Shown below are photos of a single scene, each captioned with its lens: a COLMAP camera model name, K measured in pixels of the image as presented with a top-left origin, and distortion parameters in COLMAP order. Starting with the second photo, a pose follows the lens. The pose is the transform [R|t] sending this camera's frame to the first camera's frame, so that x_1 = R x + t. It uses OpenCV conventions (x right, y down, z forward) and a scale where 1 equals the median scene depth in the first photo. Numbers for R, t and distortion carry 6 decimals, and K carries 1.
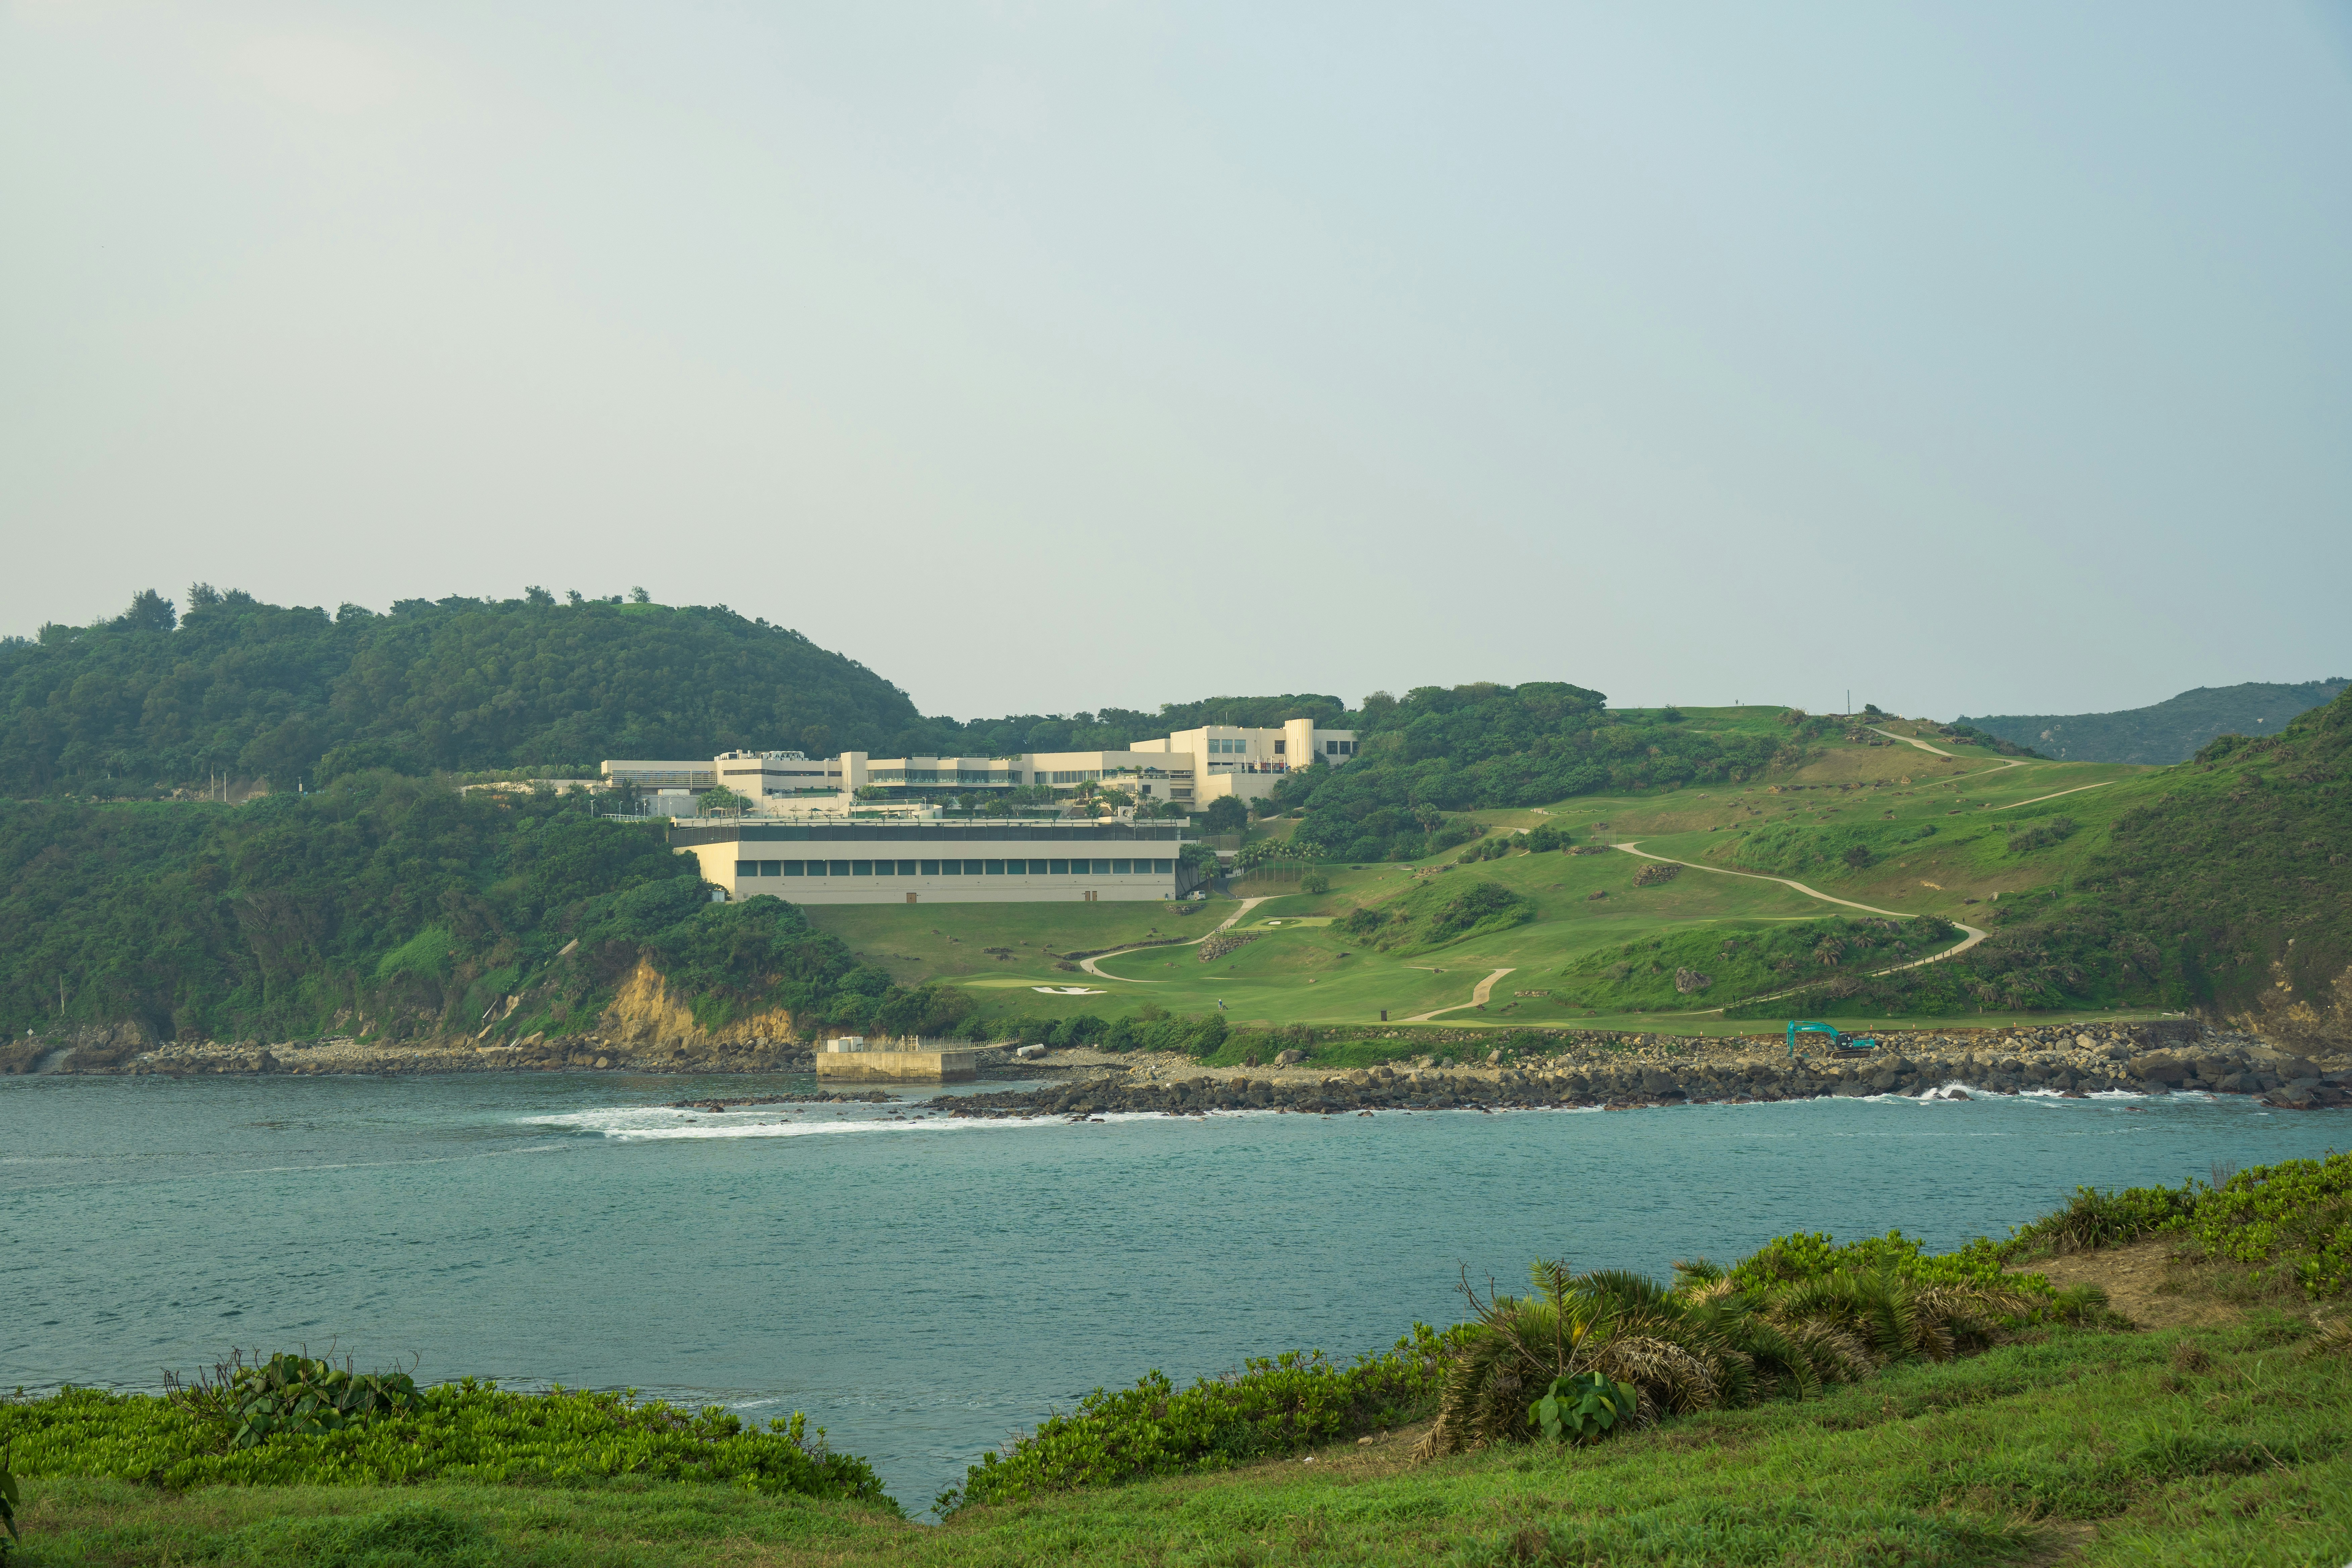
lens RADIAL K [[2747.4, 0, 1176.1], [0, 2747.4, 783.3], [0, 0, 1]] dist [0.027155, 0.000000]
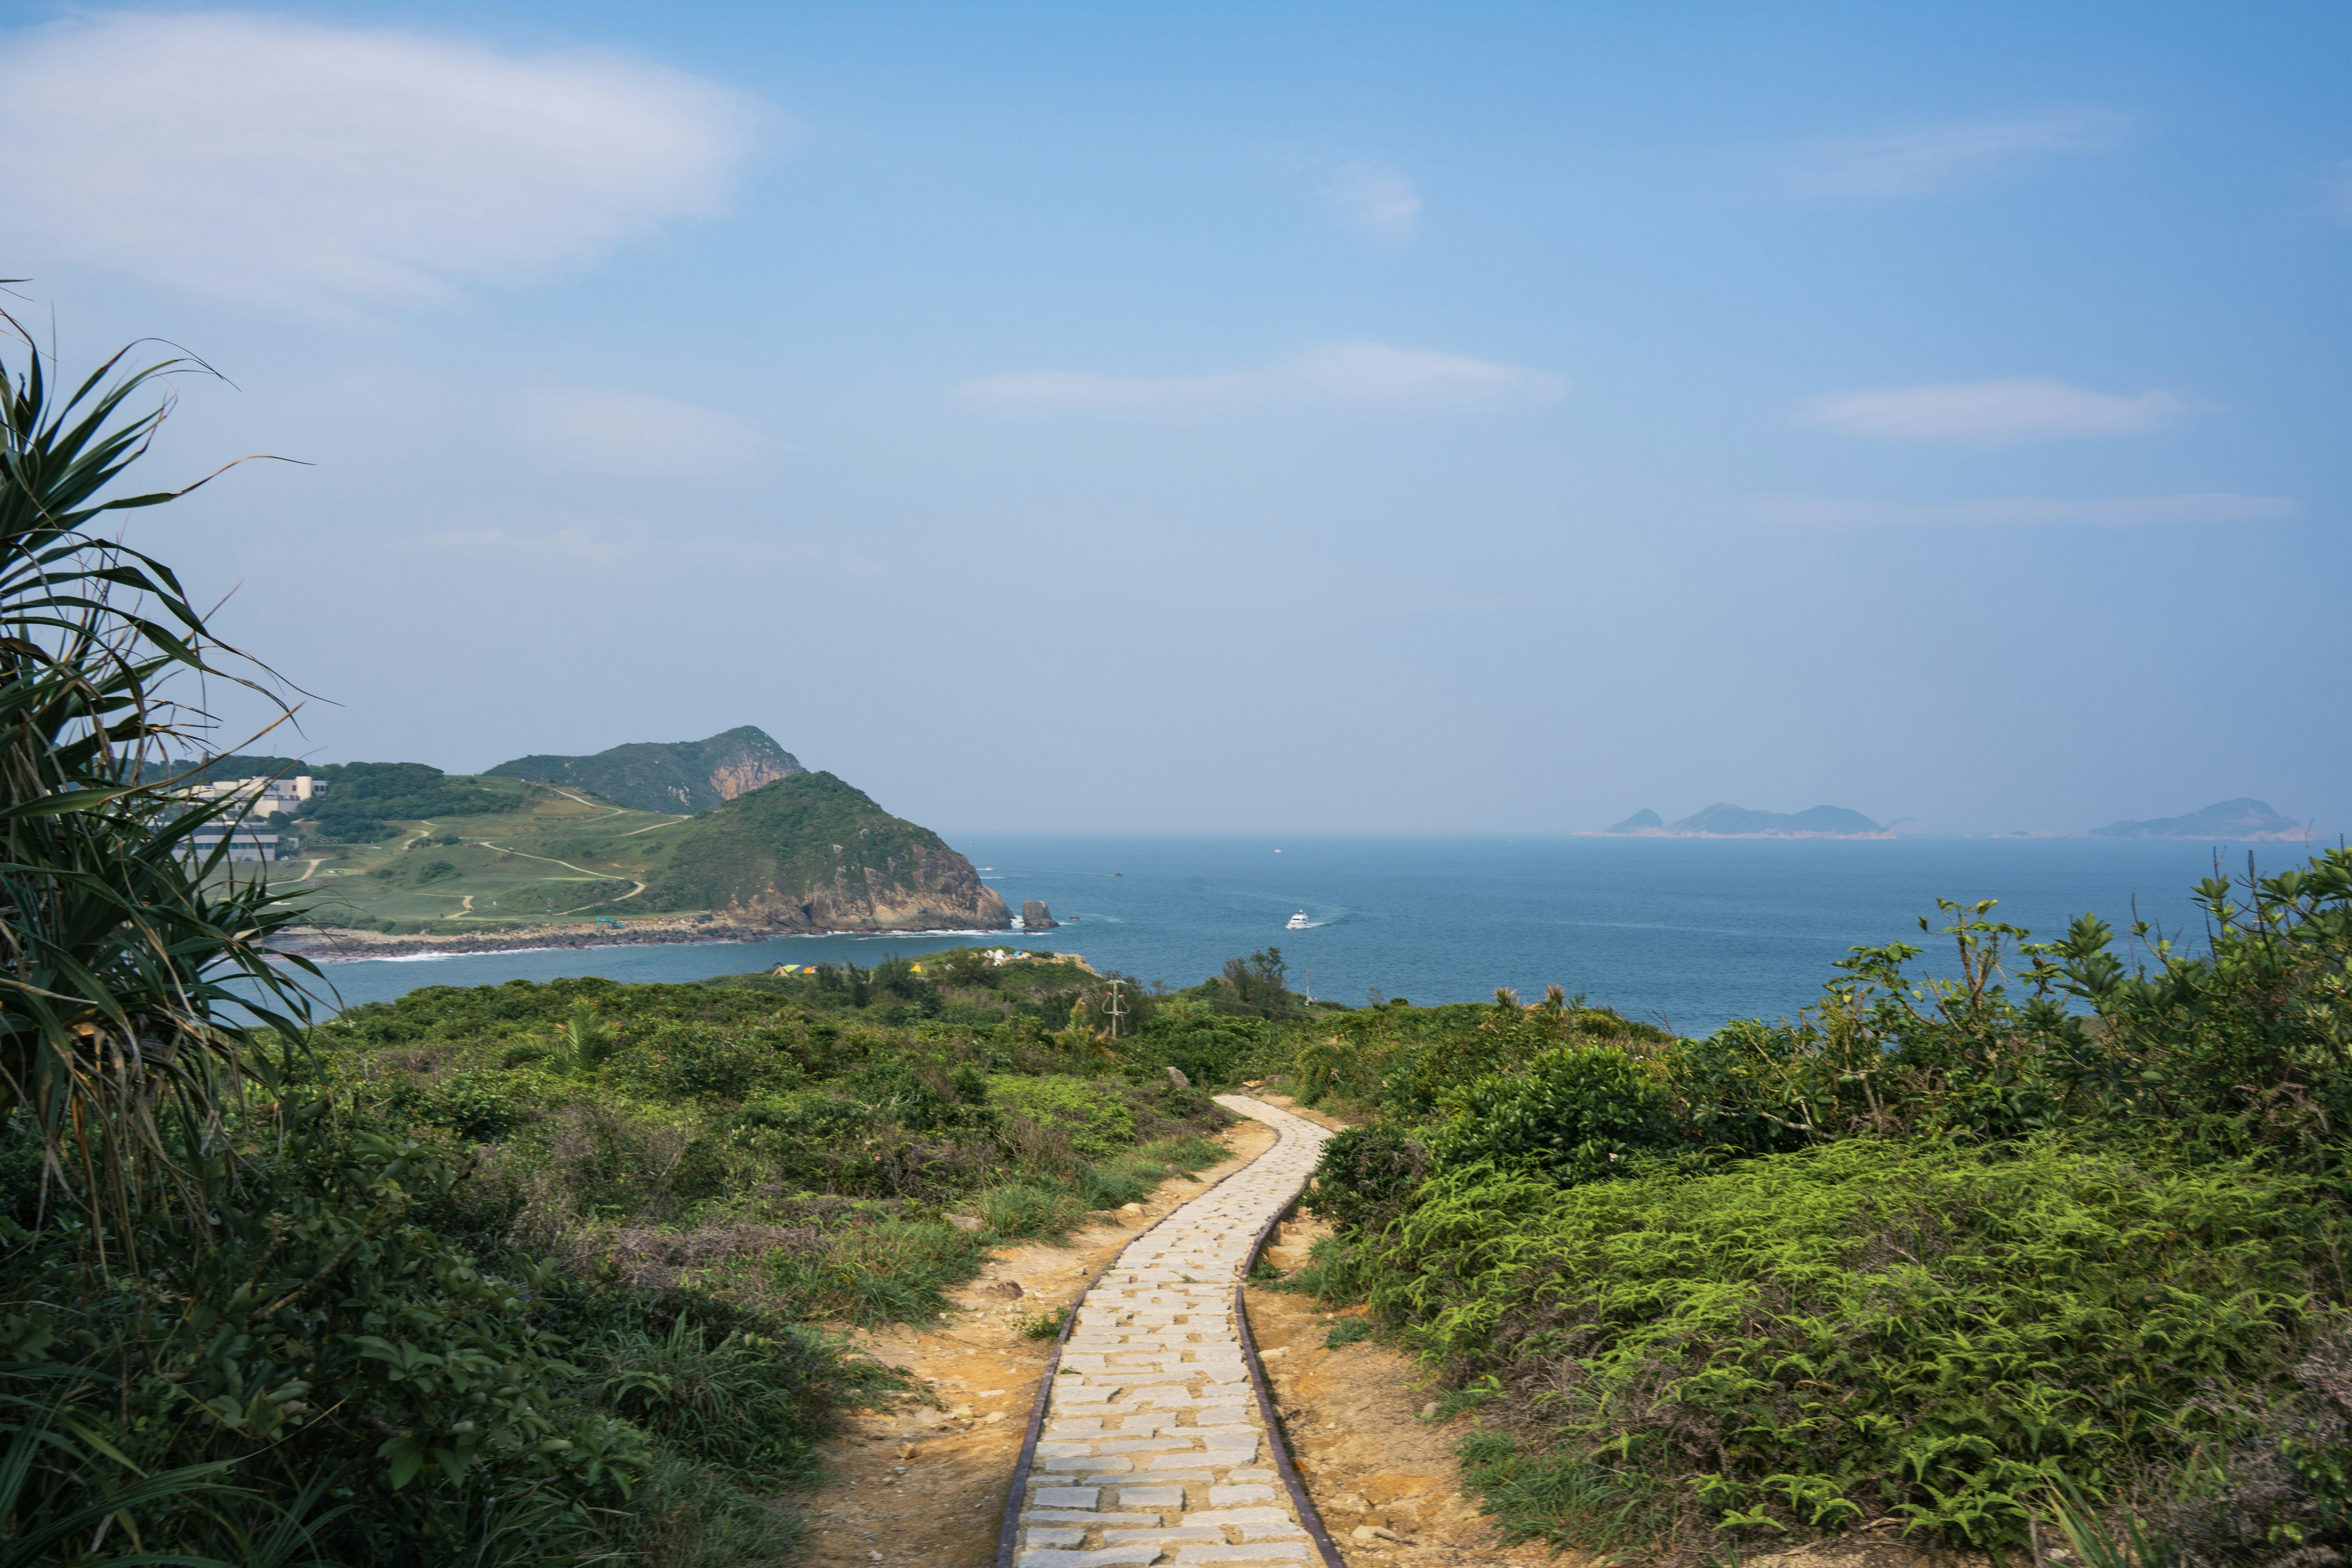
lens RADIAL K [[2747.4, 0, 1176.2], [0, 2747.4, 785.4], [0, 0, 1]] dist [0.027155, 0.000000]
pose [[0.778864, 0.007158, 0.627152, -0.890886], [-0.056232, 0.996705, 0.058459, -0.205300], [-0.624667, -0.080798, 0.776700, -1.320297]]
